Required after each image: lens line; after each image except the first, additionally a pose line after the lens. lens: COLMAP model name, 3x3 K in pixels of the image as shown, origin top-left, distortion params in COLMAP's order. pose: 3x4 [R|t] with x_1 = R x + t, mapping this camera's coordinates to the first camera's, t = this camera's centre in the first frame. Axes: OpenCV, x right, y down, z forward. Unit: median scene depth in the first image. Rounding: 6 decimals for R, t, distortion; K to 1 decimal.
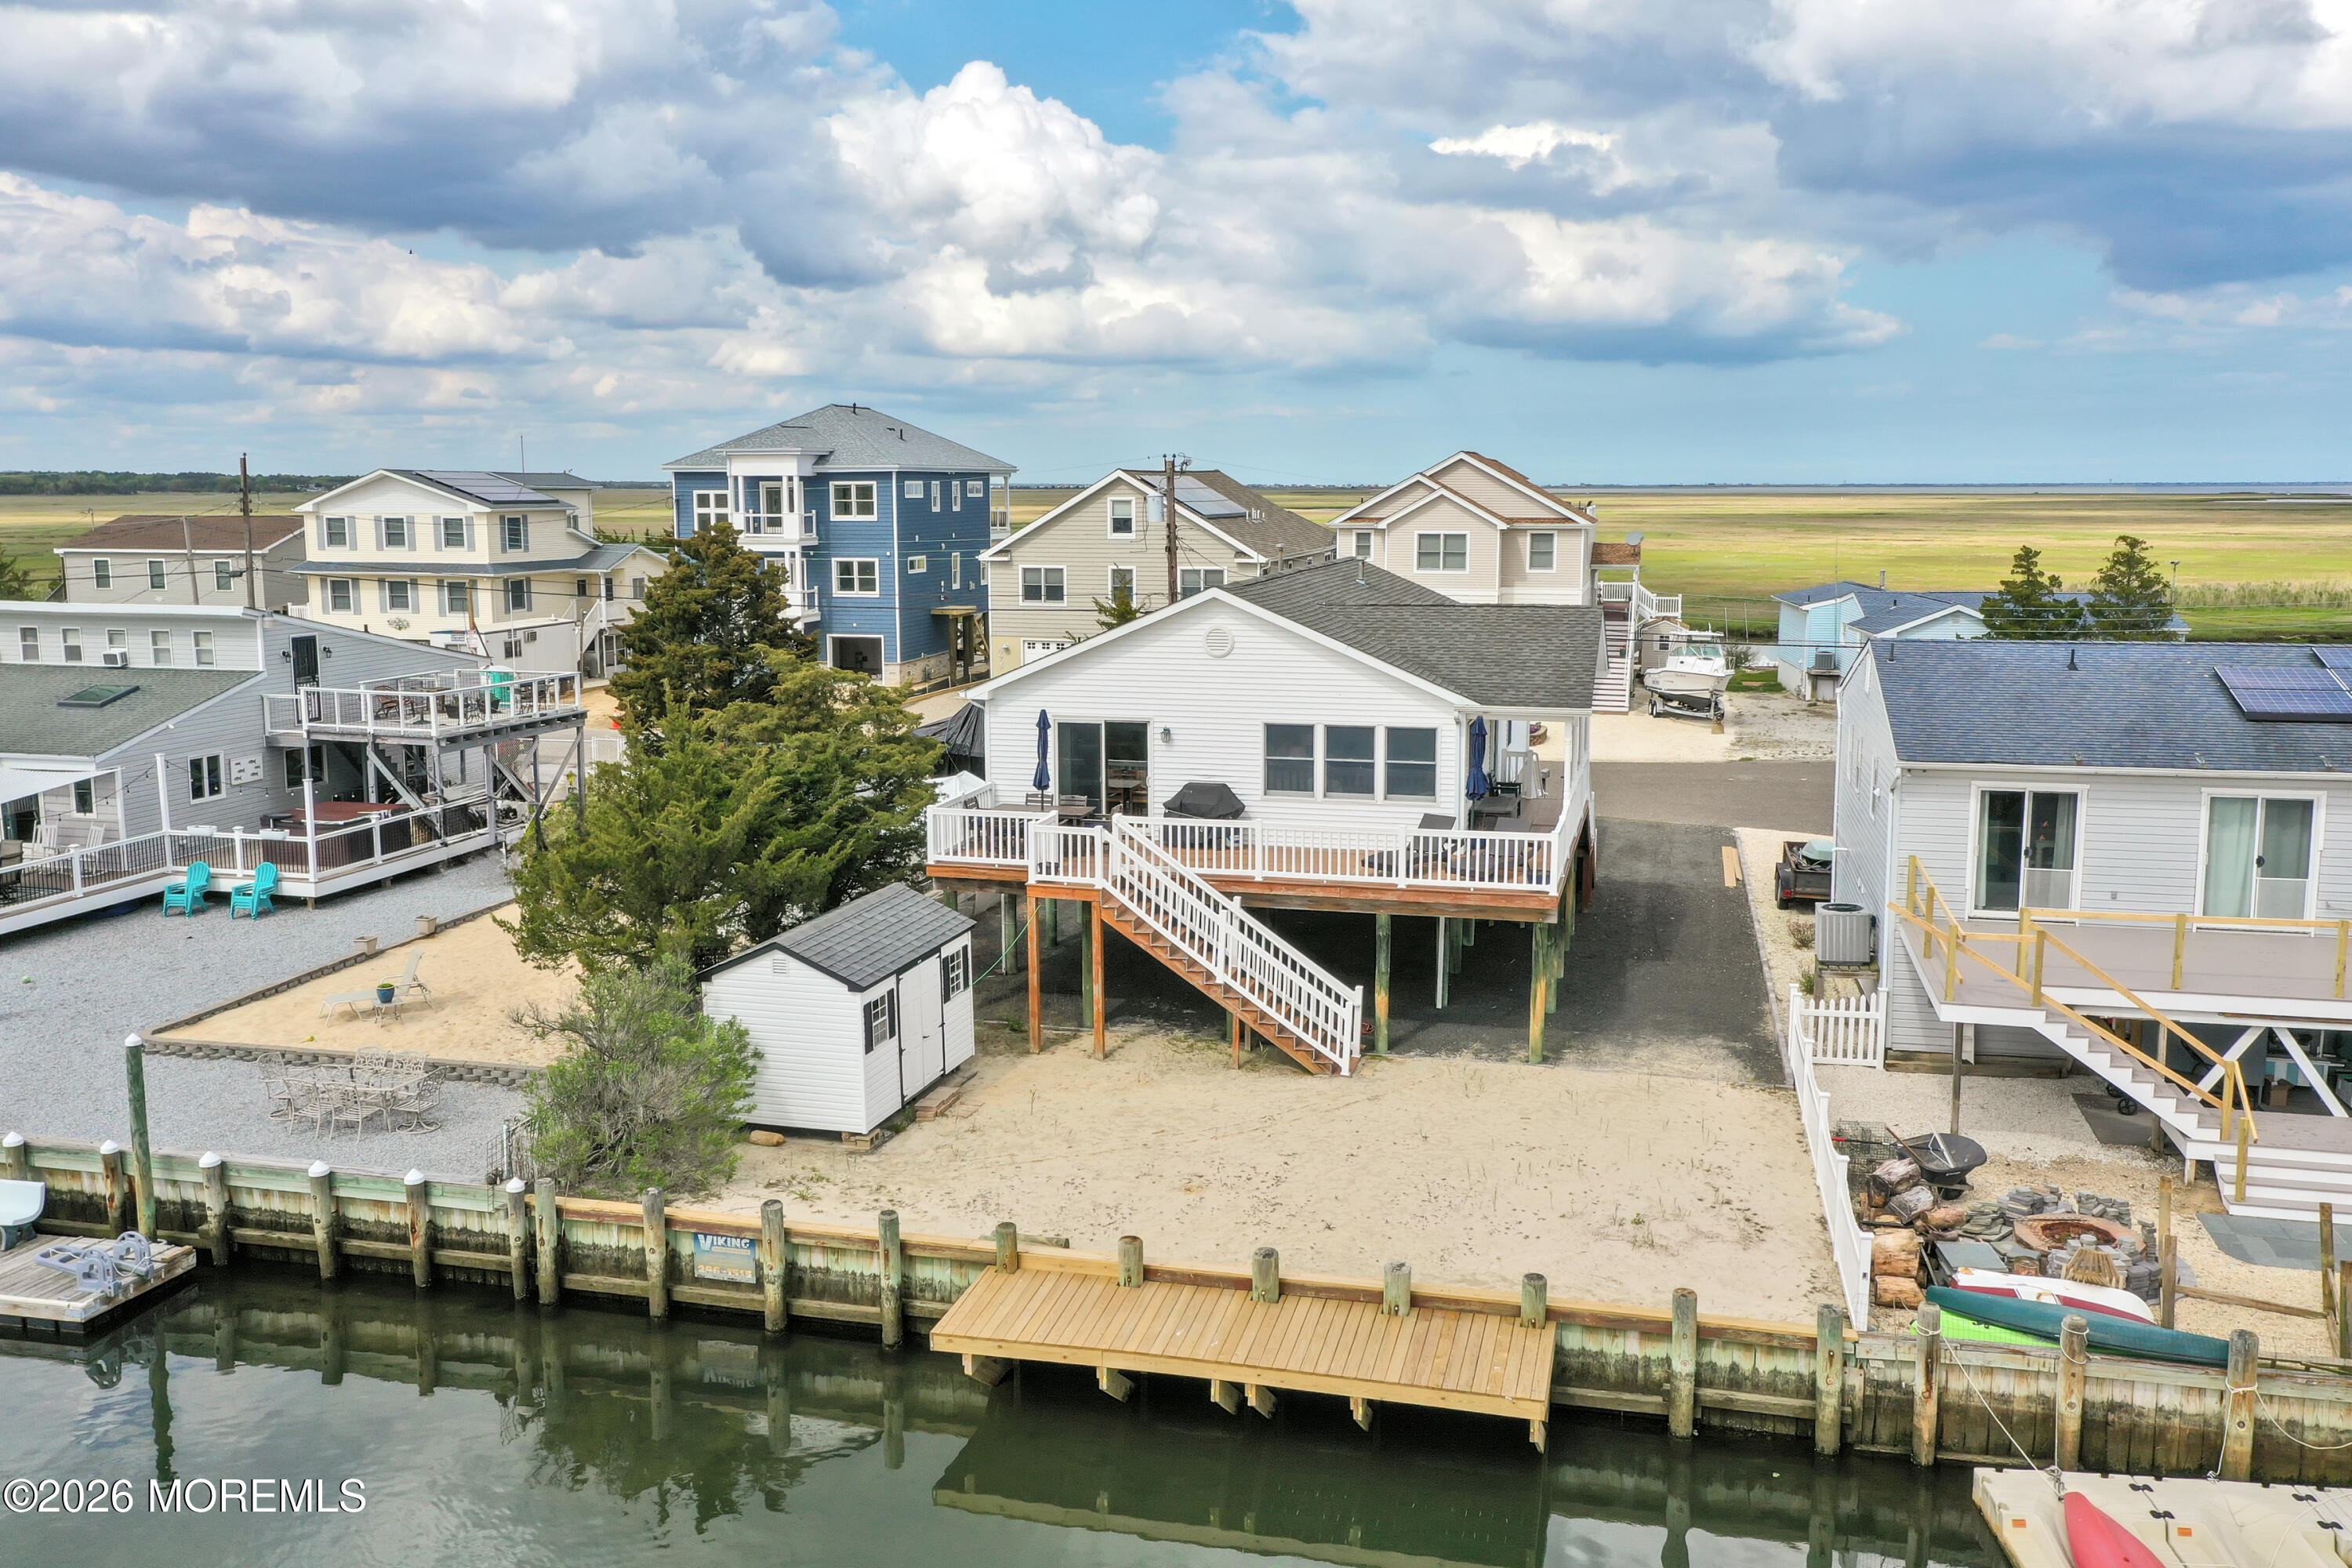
lens RADIAL K [[1951.4, 0, 1170.5], [0, 1951.4, 753.1], [0, 0, 1]] dist [0.011299, 0.017434]
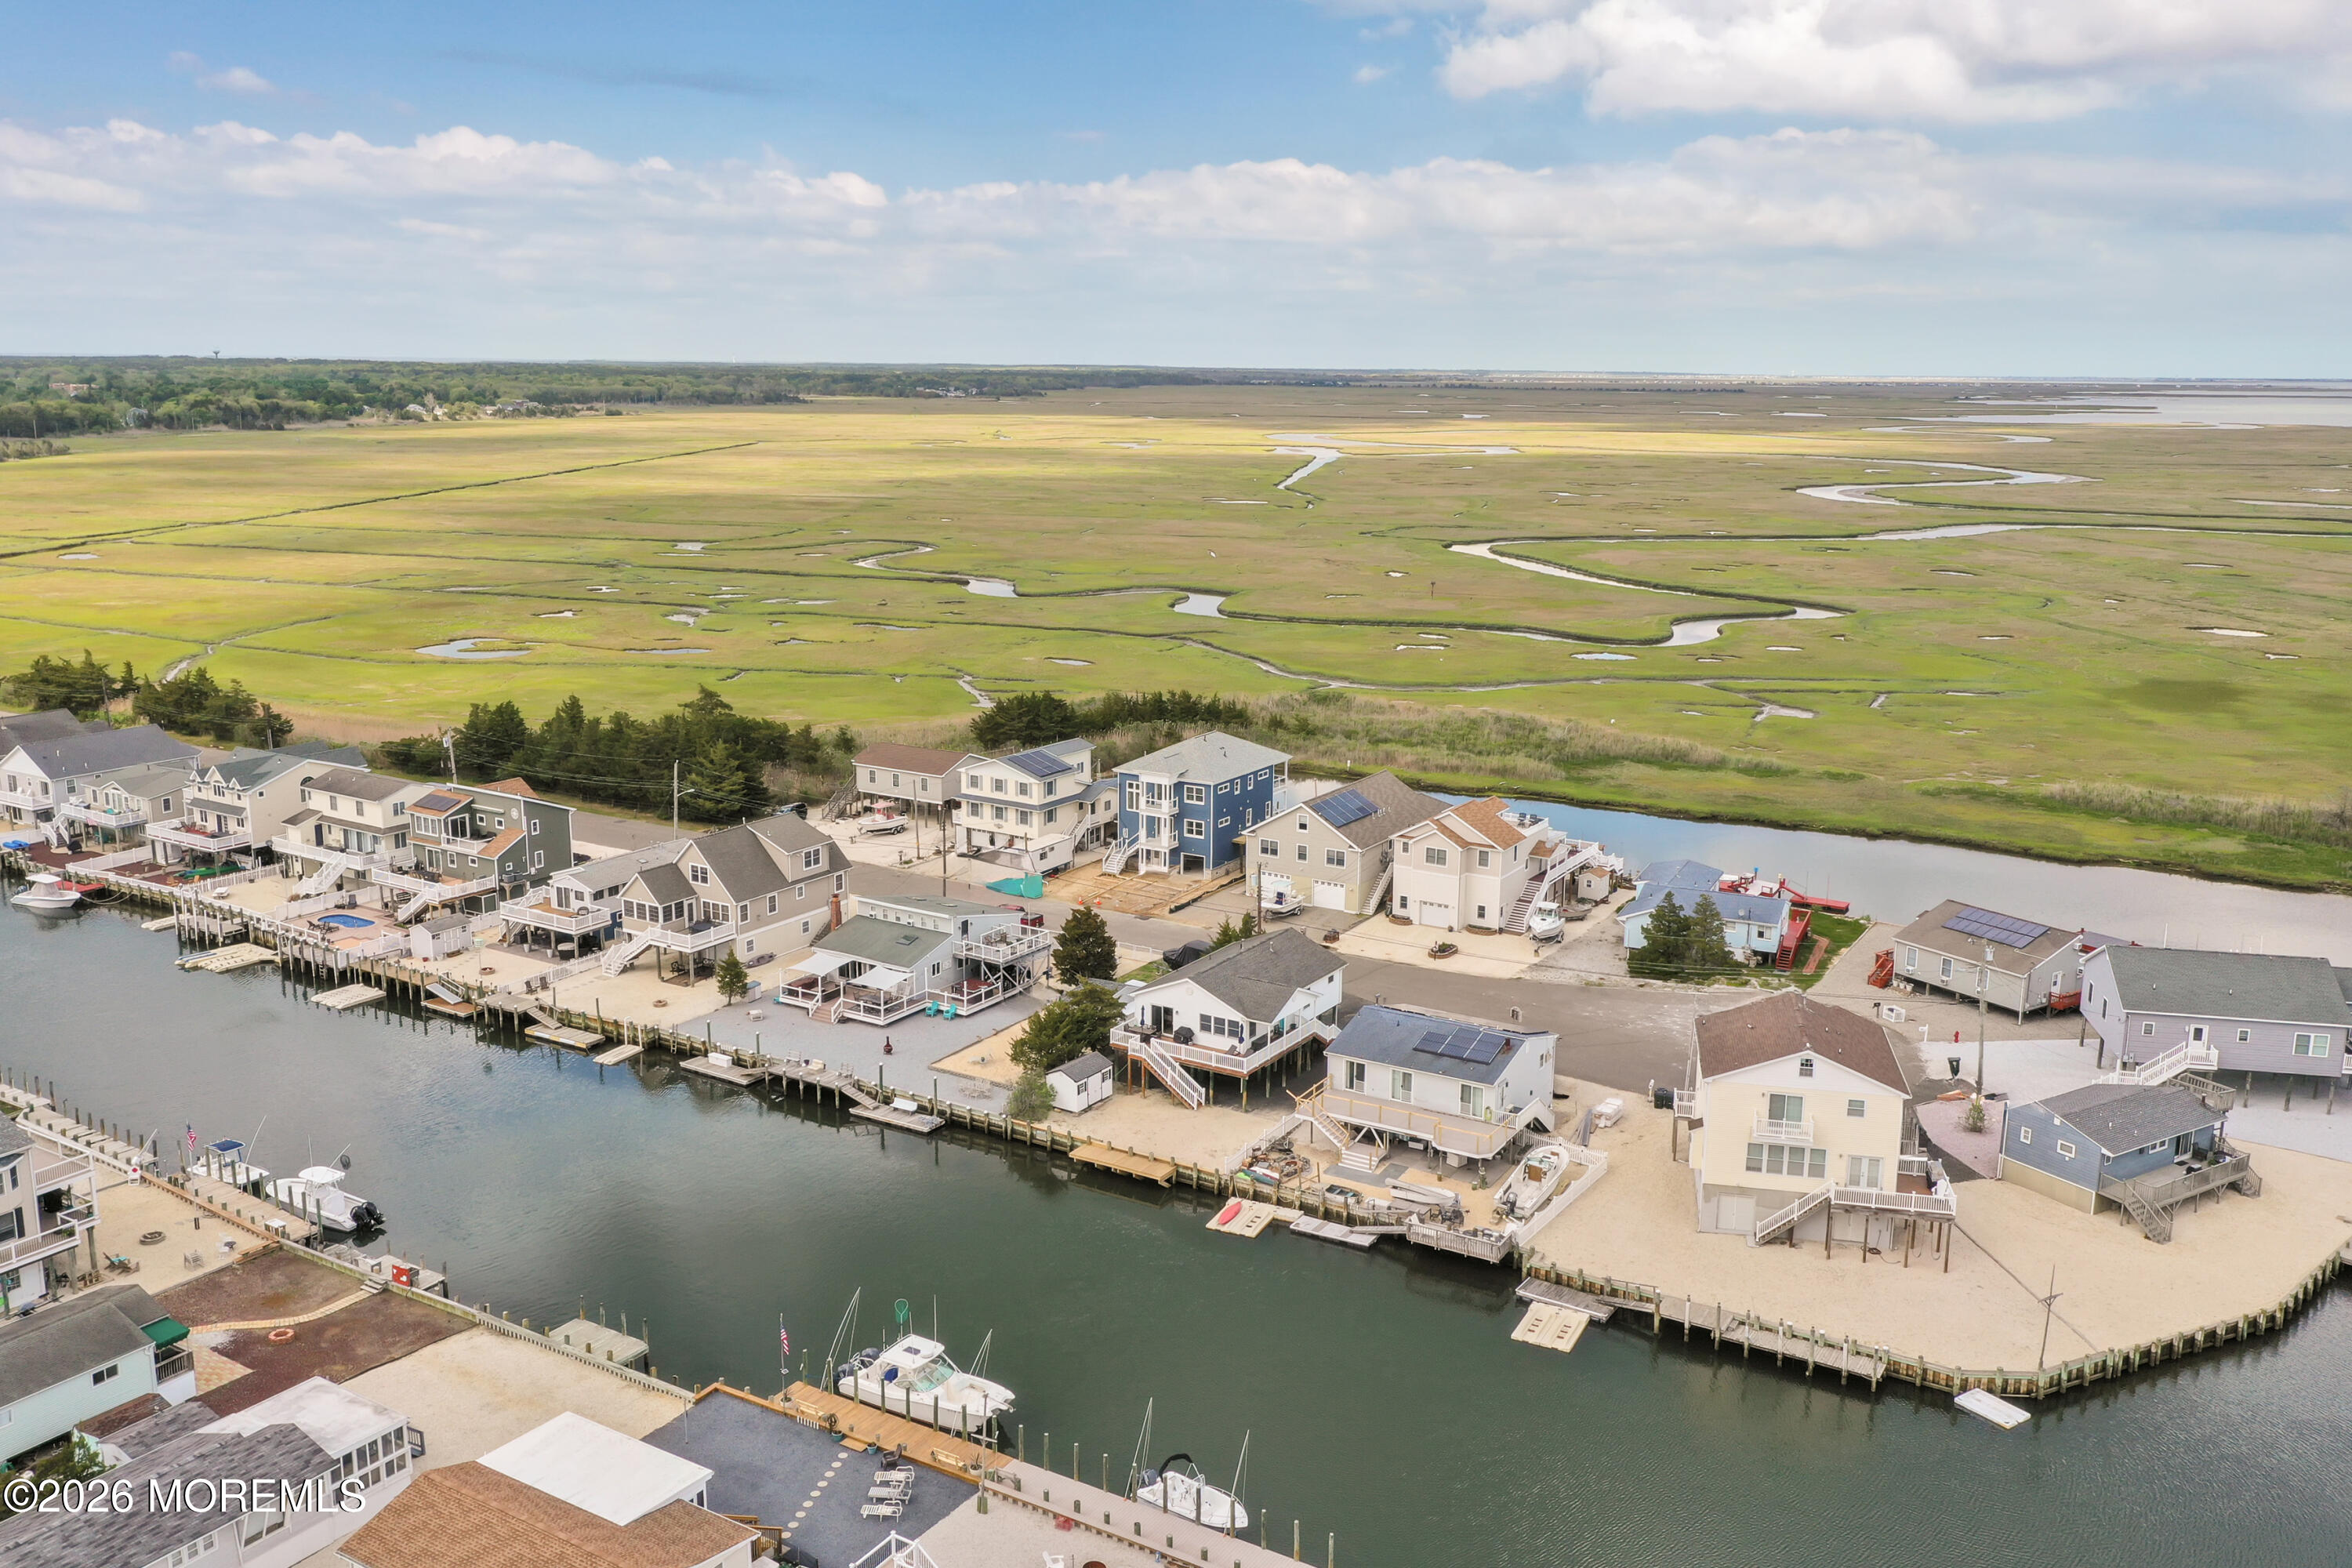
lens RADIAL K [[1951.4, 0, 1170.5], [0, 1951.4, 753.1], [0, 0, 1]] dist [0.011299, 0.017434]
pose [[0.955376, 0.068176, -0.287416, 1.155926], [-0.051321, 0.996513, 0.065784, -0.844193], [0.290898, -0.048098, 0.955544, -2.888069]]
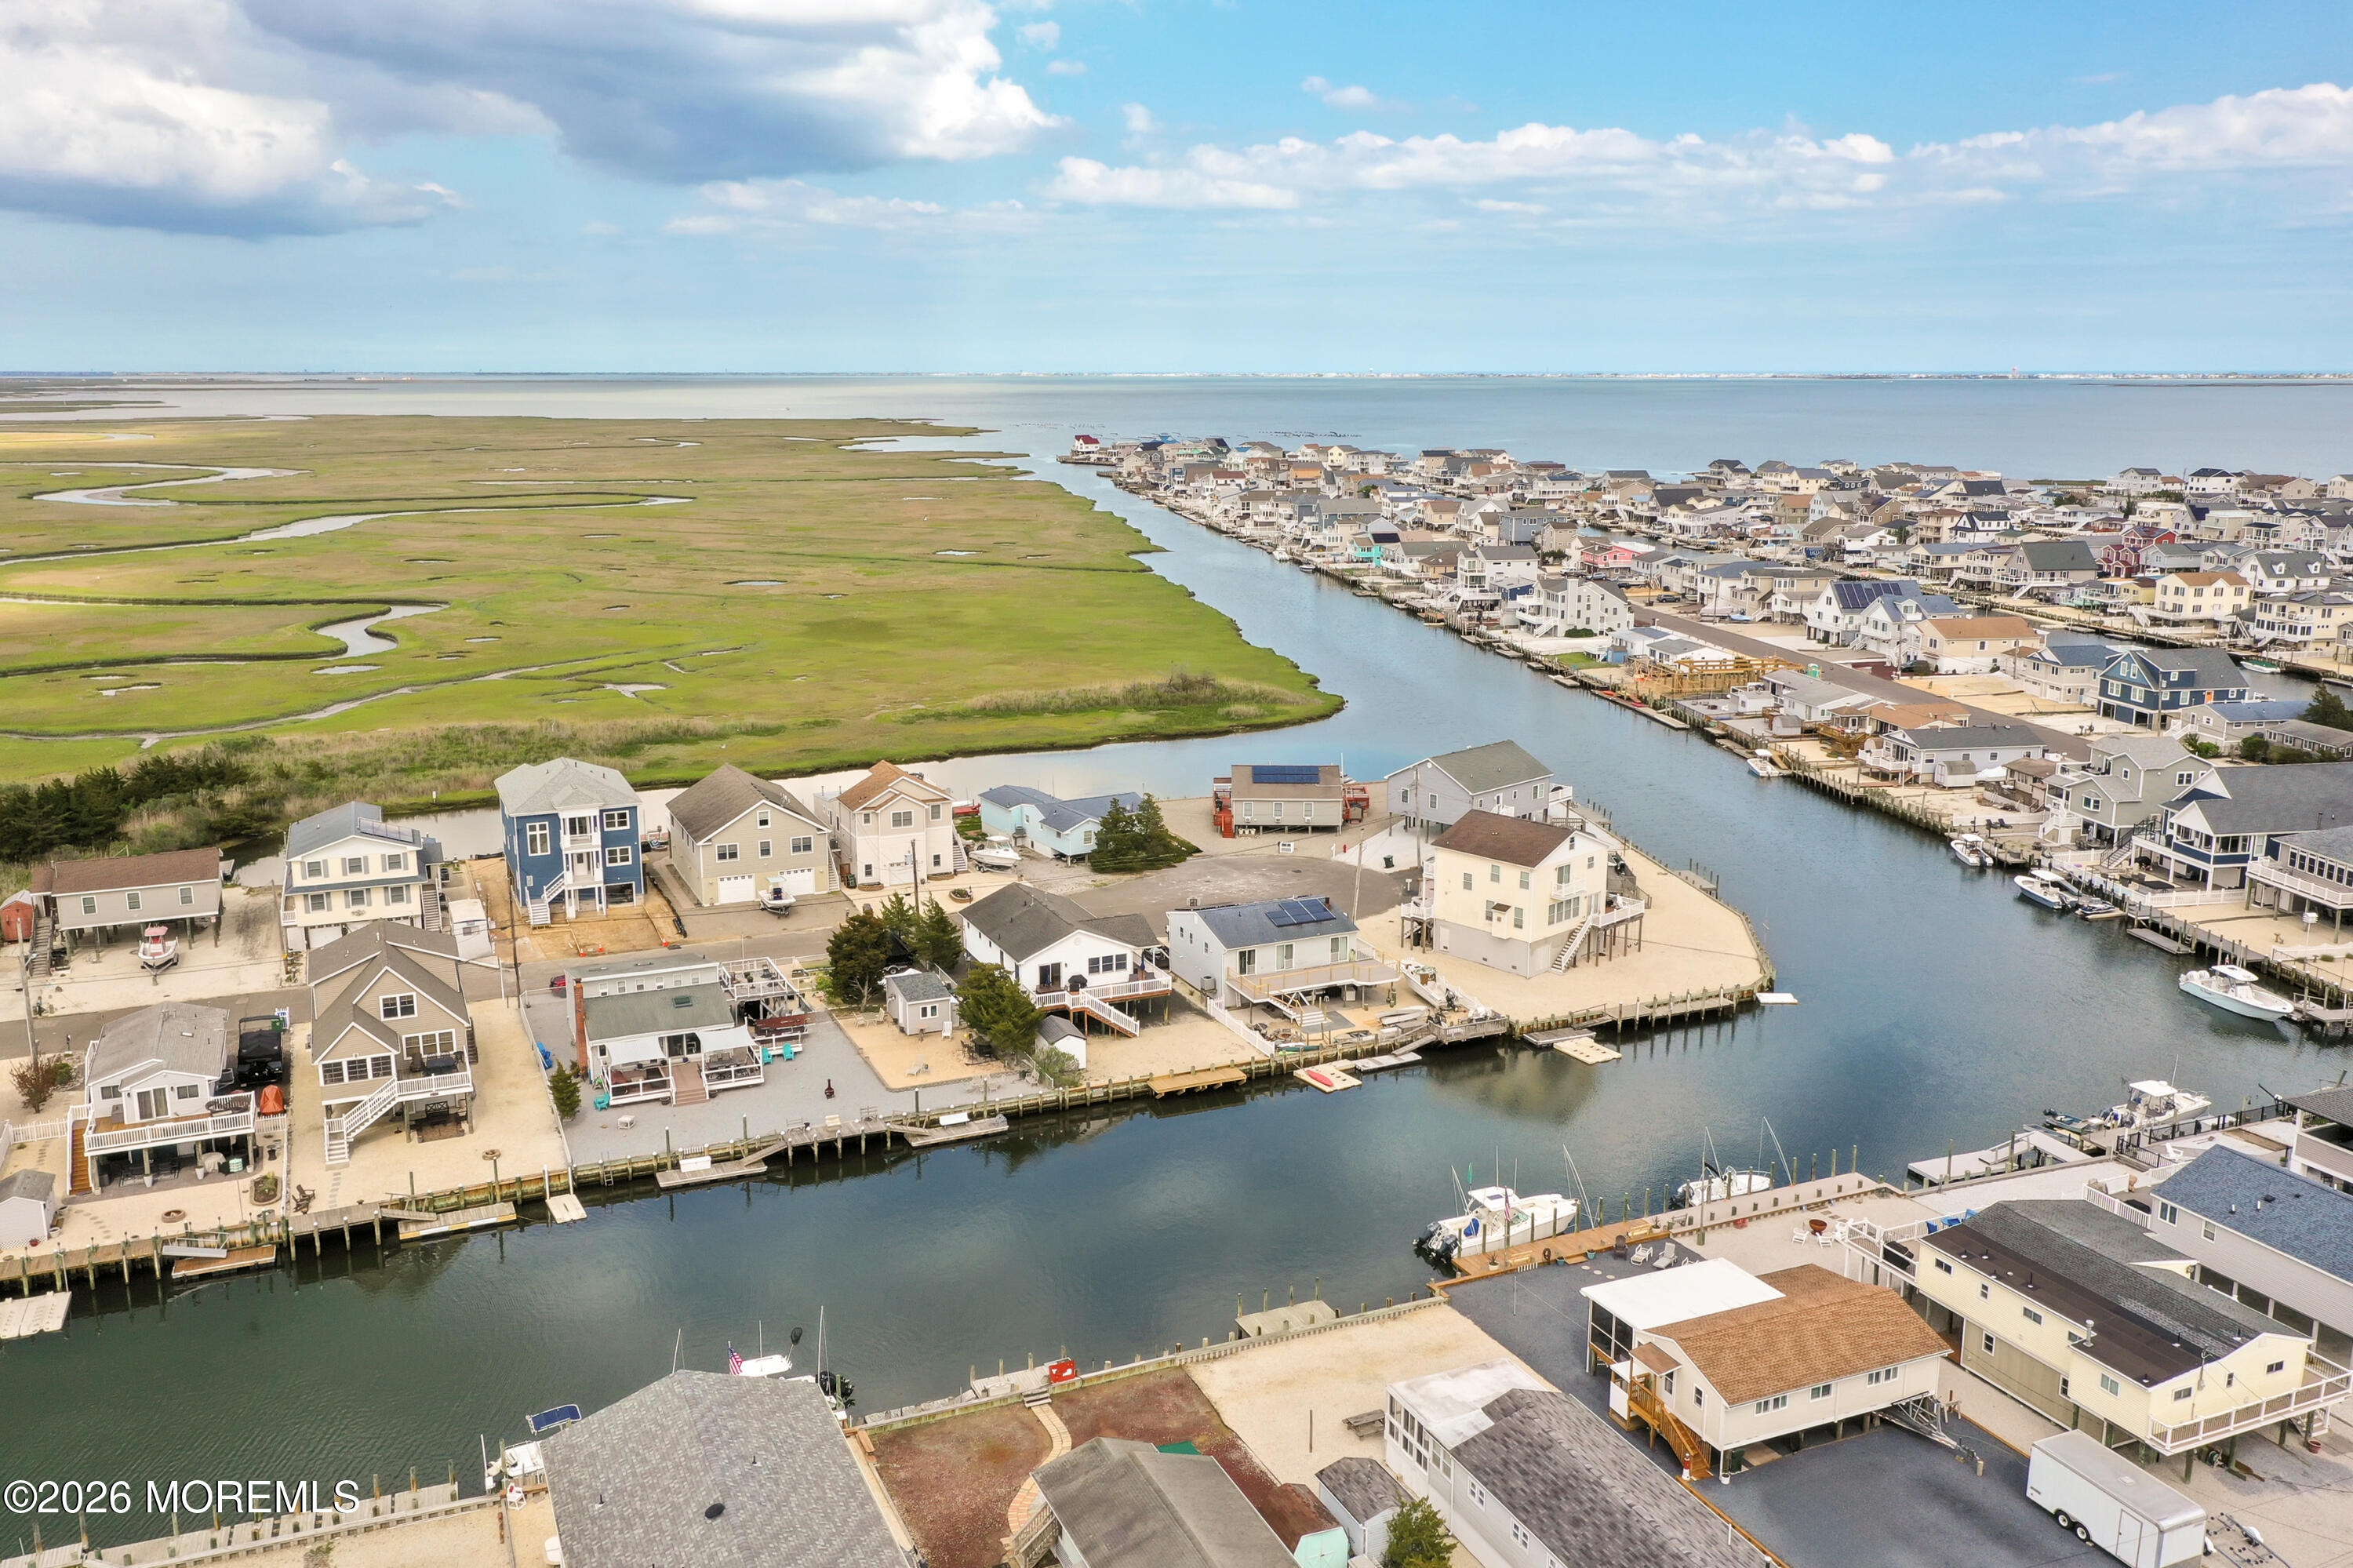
lens RADIAL K [[1936.2, 0, 1168.9], [0, 1936.2, 786.4], [0, 0, 1]] dist [0.013934, 0.009943]
pose [[0.786459, -0.131541, 0.603472, -2.483363], [0.085749, 0.990850, 0.104228, -0.872659], [-0.611661, -0.030224, 0.790543, -2.591473]]
